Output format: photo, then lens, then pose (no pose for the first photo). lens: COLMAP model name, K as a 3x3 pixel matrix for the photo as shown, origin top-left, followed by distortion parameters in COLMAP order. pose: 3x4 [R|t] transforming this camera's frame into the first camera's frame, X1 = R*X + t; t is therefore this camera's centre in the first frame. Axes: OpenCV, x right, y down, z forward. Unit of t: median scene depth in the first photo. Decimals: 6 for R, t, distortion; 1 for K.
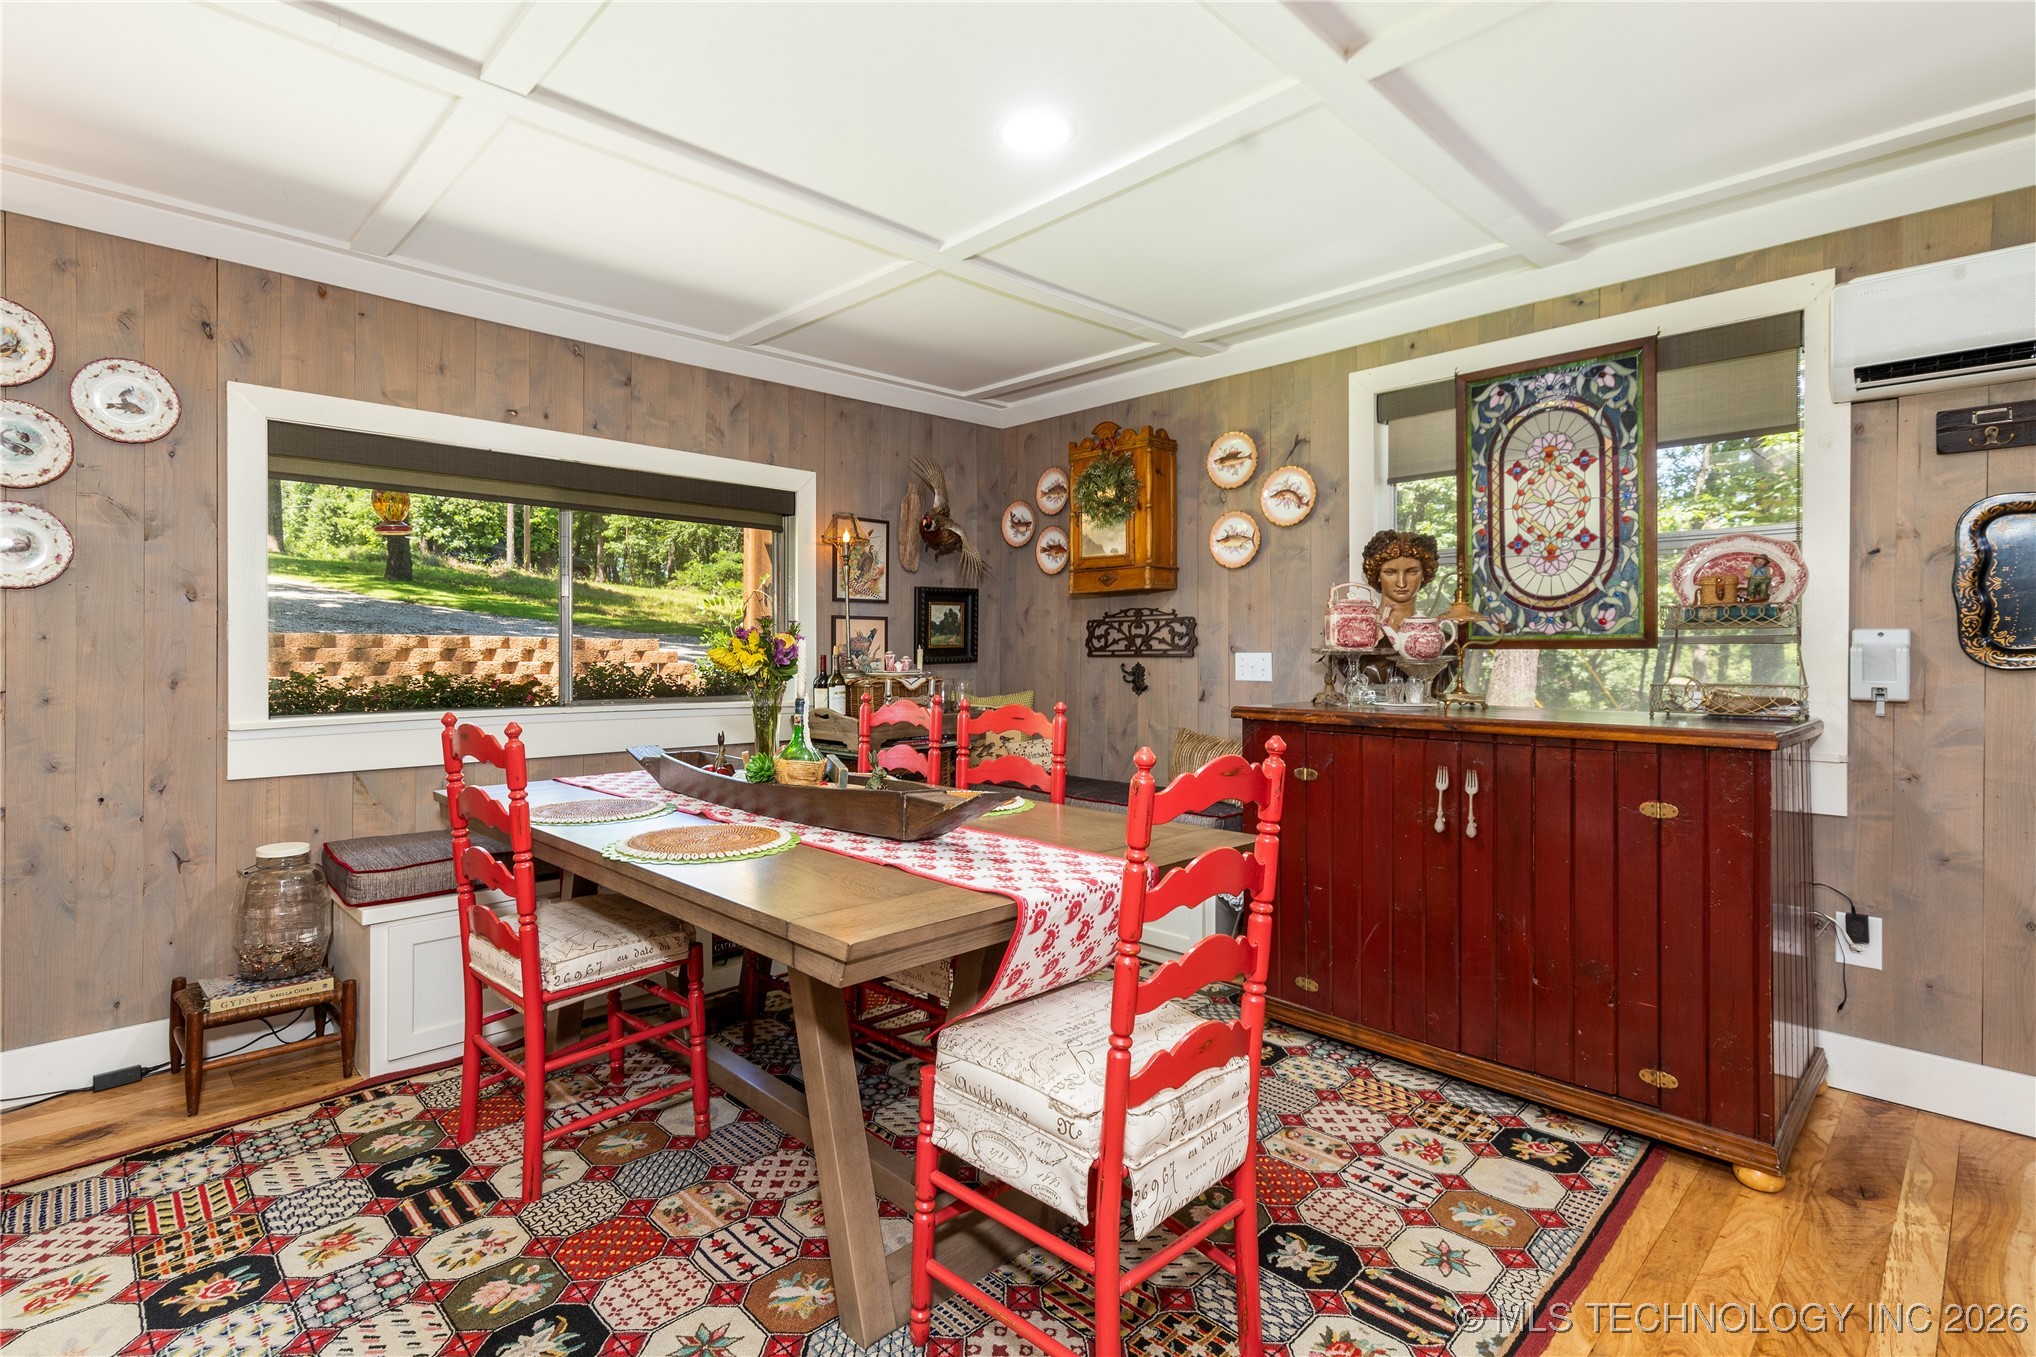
lens RADIAL K [[994.4, 0, 922.6], [0, 994.4, 651.5], [0, 0, 1]] dist [0.006641, 0.000011]
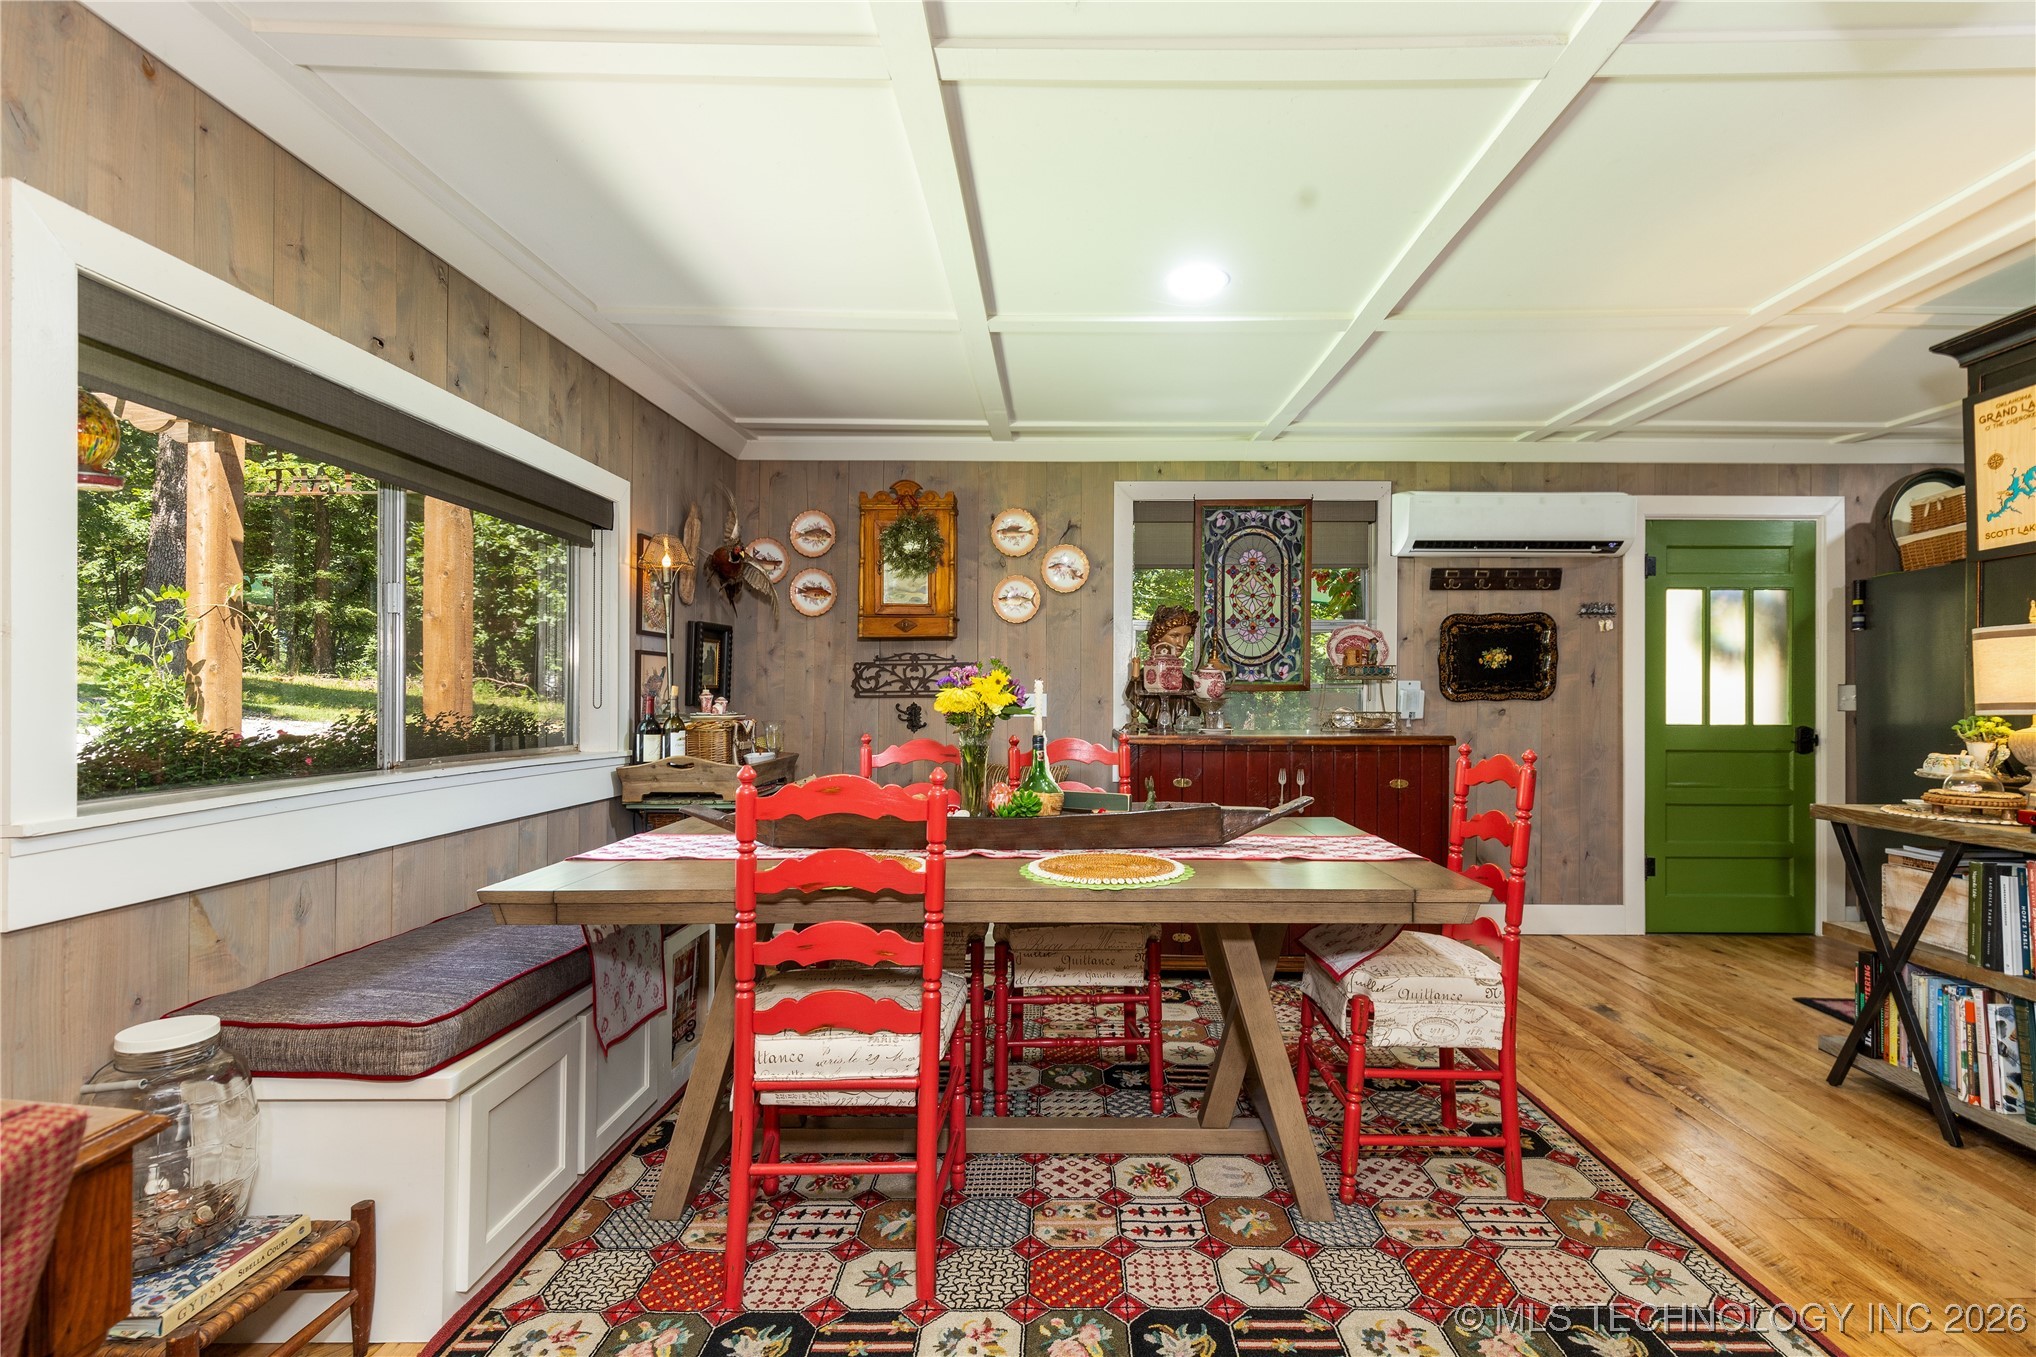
lens RADIAL K [[974.4, 0, 1081.5], [0, 974.4, 694.6], [0, 0, 1]] dist [0.005239, 0.000235]
pose [[0.659760, 0.000145, 0.751477, -0.648478], [-0.000829, 1.000000, 0.000535, 0.002148], [-0.751476, -0.000975, 0.659759, 0.208689]]
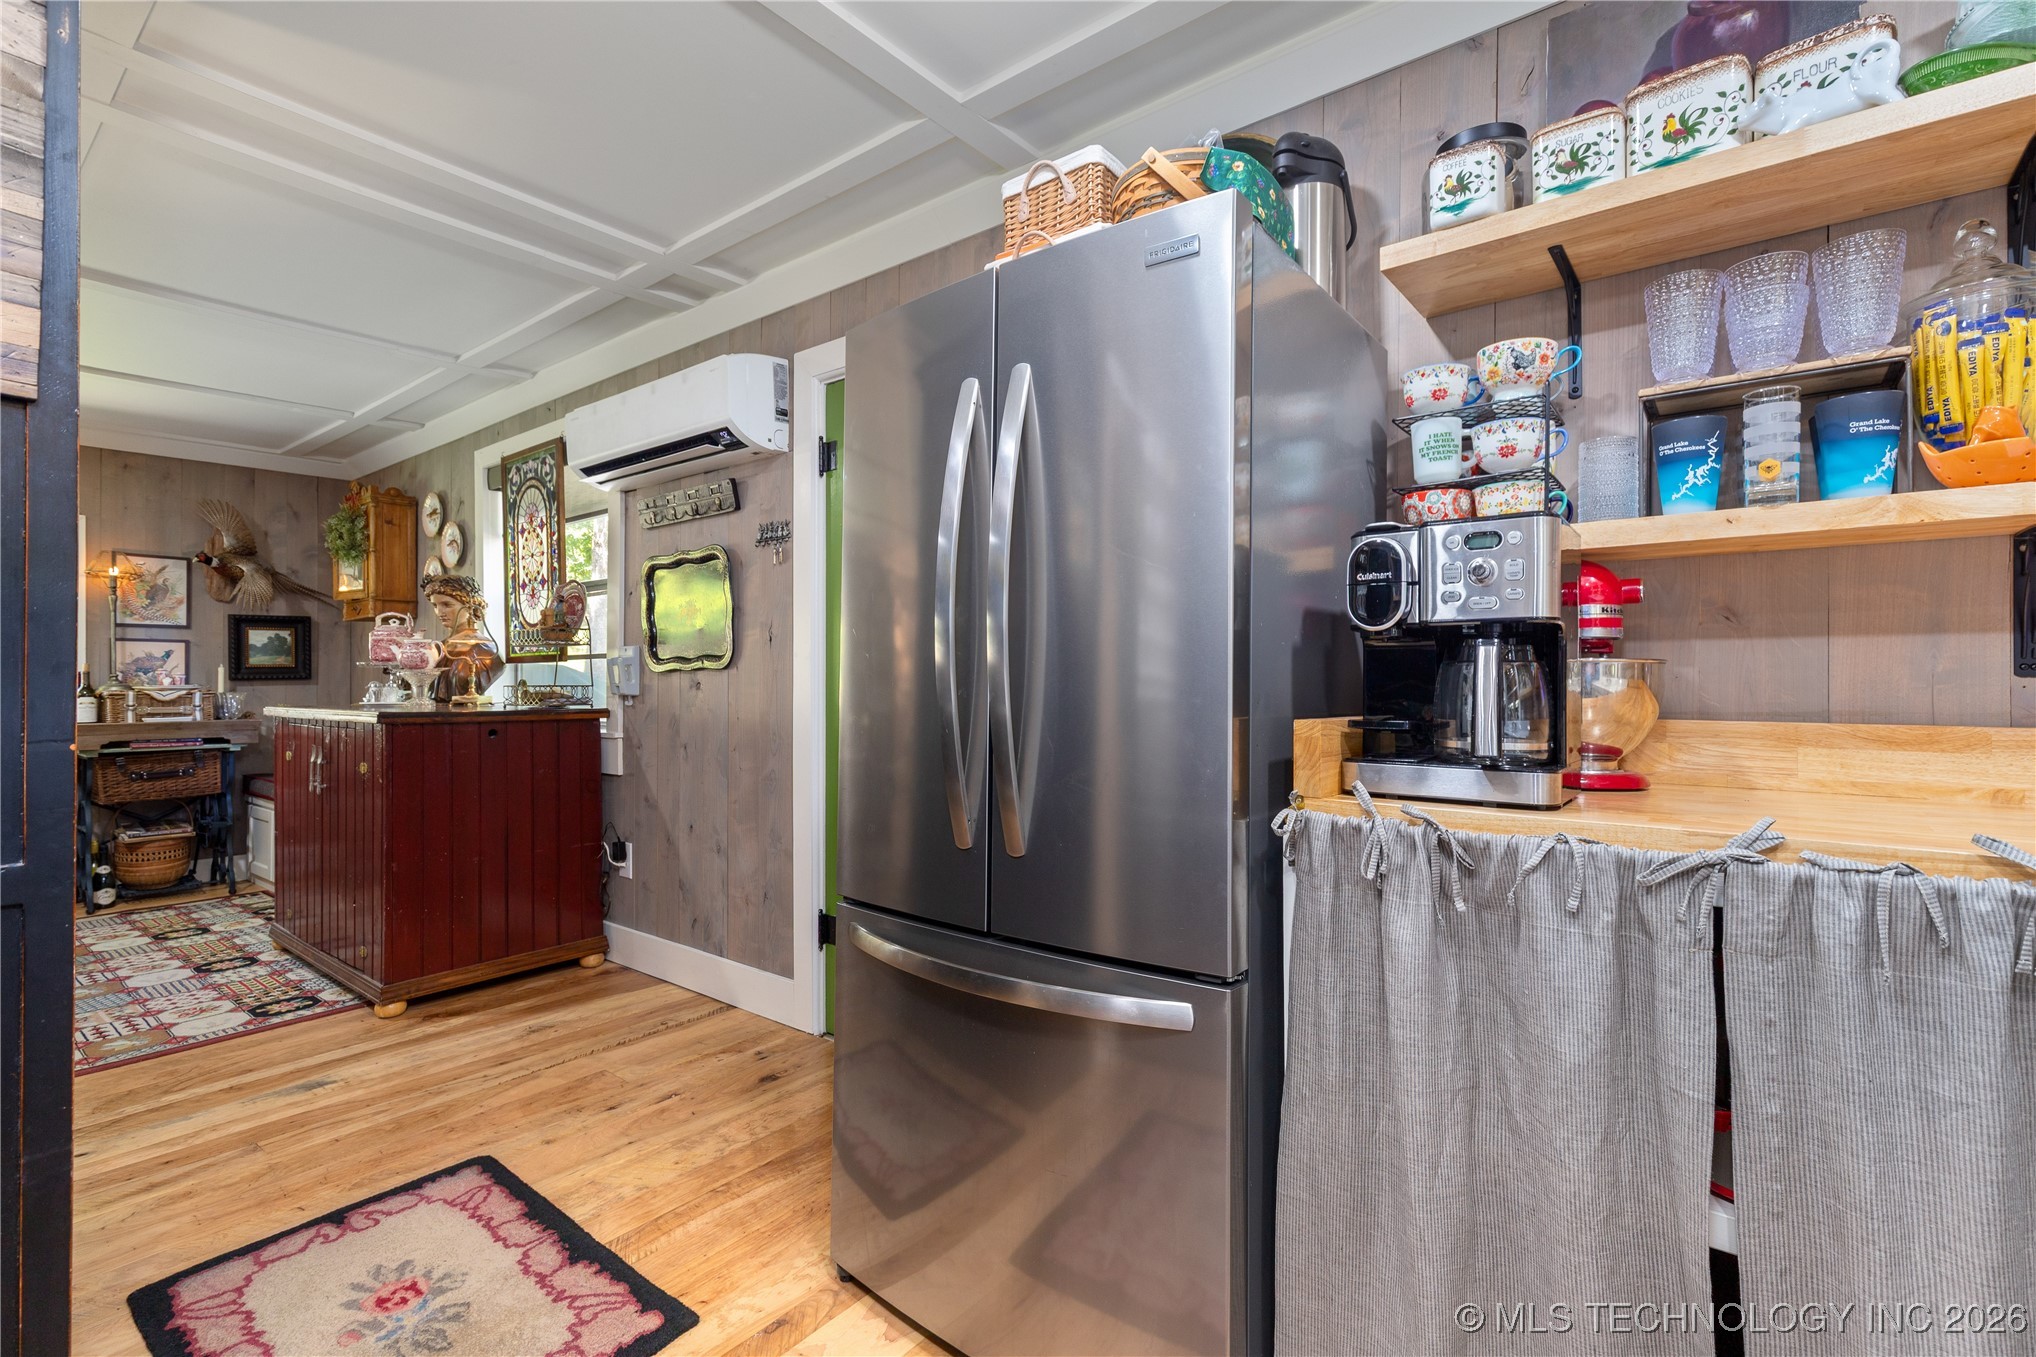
lens RADIAL K [[962.3, 0, 1018.0], [0, 962.3, 678.5], [0, 0, 1]] dist [-0.000086, -0.000285]
pose [[0.985322, -0.002443, 0.170691, 1.041516], [0.003176, 0.999987, -0.004019, 0.025903], [-0.170679, 0.004502, 0.985316, -0.401991]]
